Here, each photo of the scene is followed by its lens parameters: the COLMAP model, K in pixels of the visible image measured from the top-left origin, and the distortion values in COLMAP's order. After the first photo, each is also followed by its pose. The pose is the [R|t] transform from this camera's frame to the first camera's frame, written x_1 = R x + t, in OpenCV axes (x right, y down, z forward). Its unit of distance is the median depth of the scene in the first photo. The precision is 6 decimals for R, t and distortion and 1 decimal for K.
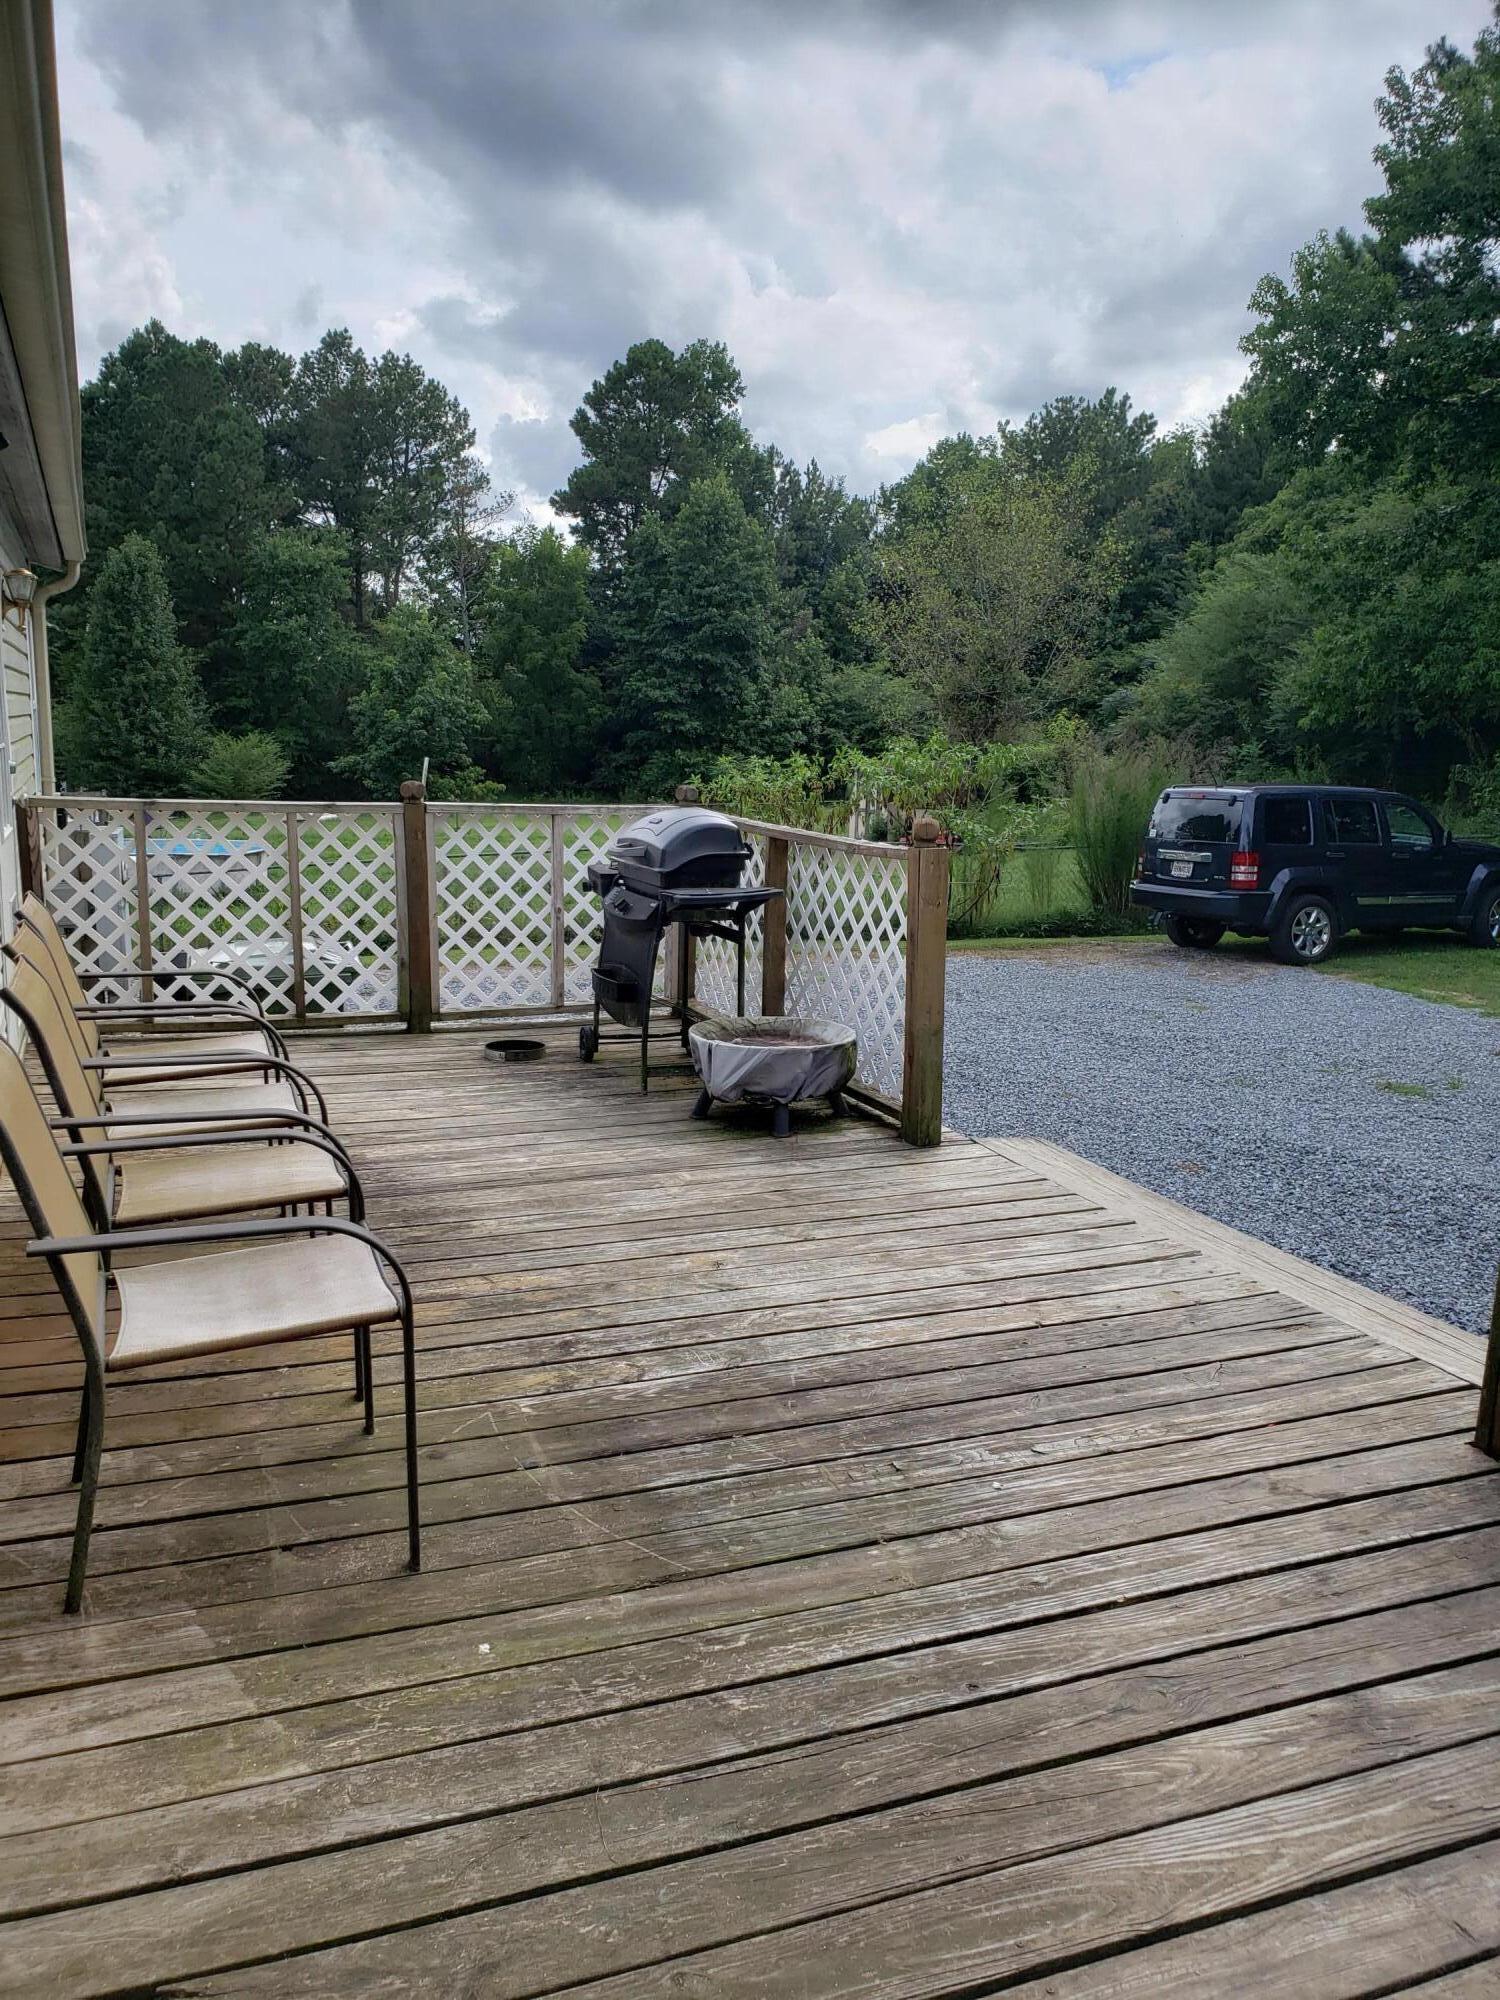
lens RADIAL K [[1549.0, 0, 750.0], [0, 1549.0, 1000.0], [0, 0, 1]] dist [0.071156, -0.062406]
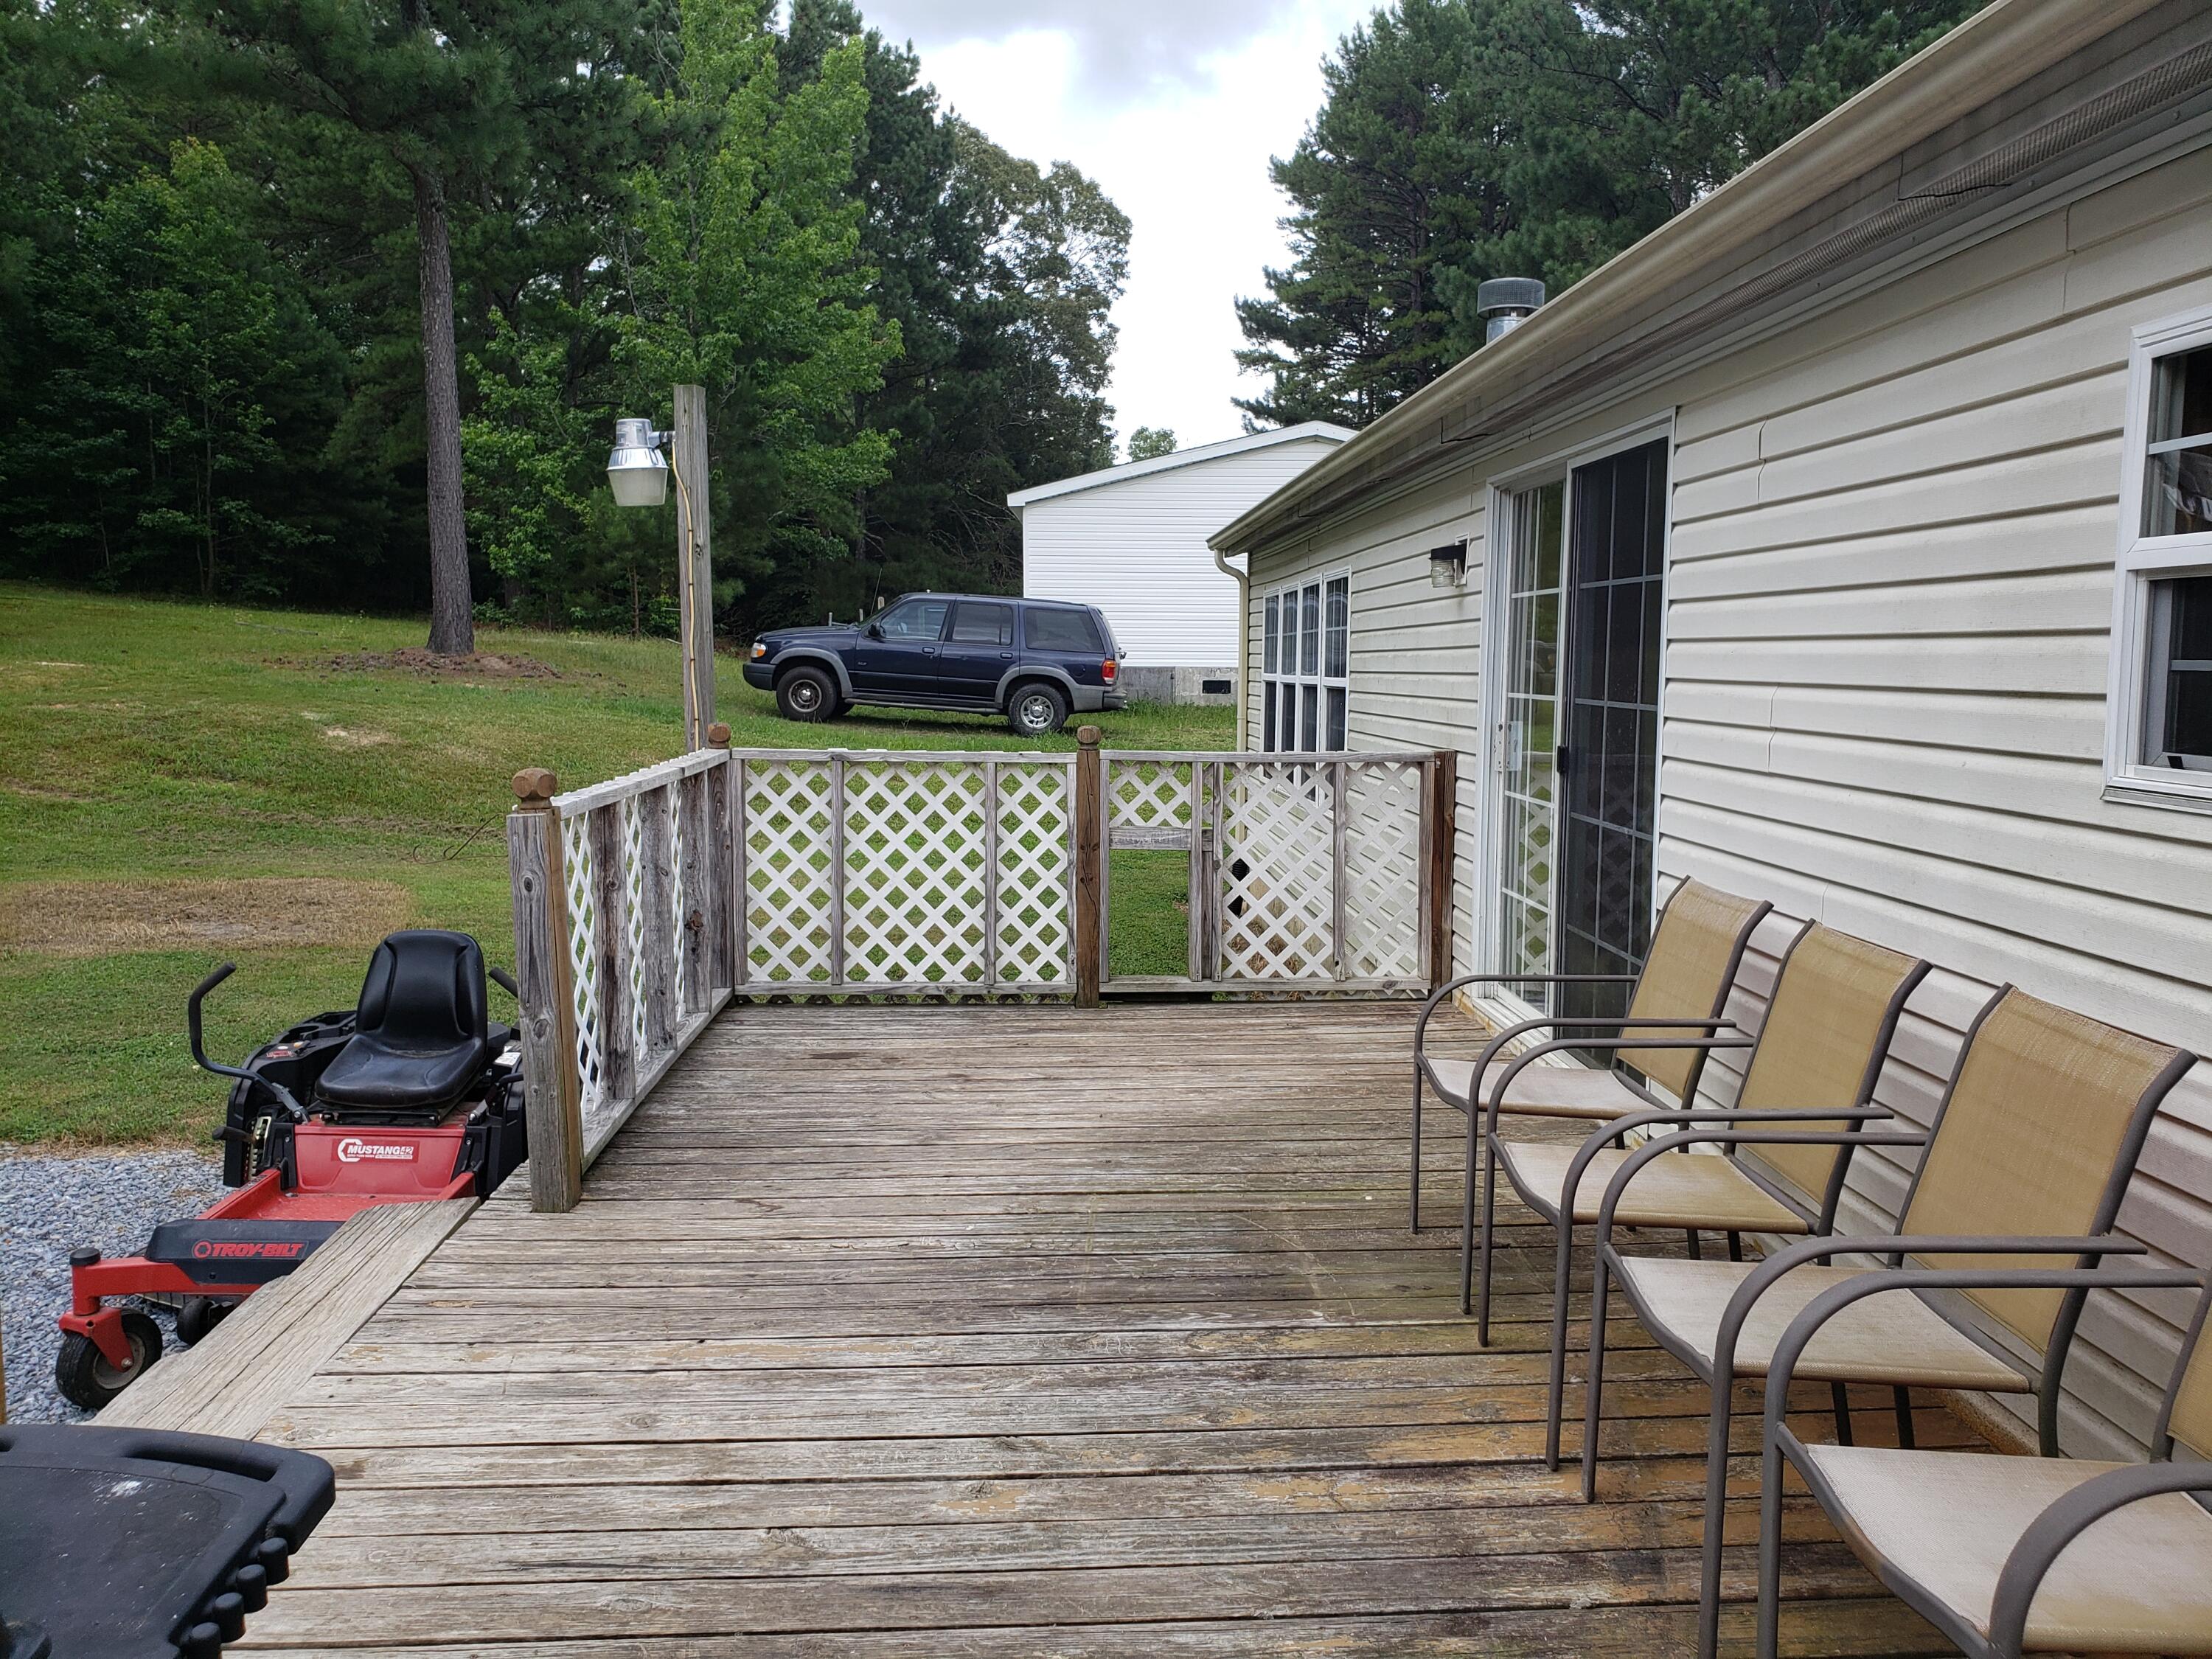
lens RADIAL K [[1713.1, 0, 1106.0], [0, 1713.1, 829.5], [0, 0, 1]] dist [0.071156, -0.062406]
pose [[-0.940730, -0.067446, 0.332384, -0.383524], [0.025984, 0.962814, 0.268912, -0.372669], [-0.338161, 0.261610, -0.903995, 2.068754]]
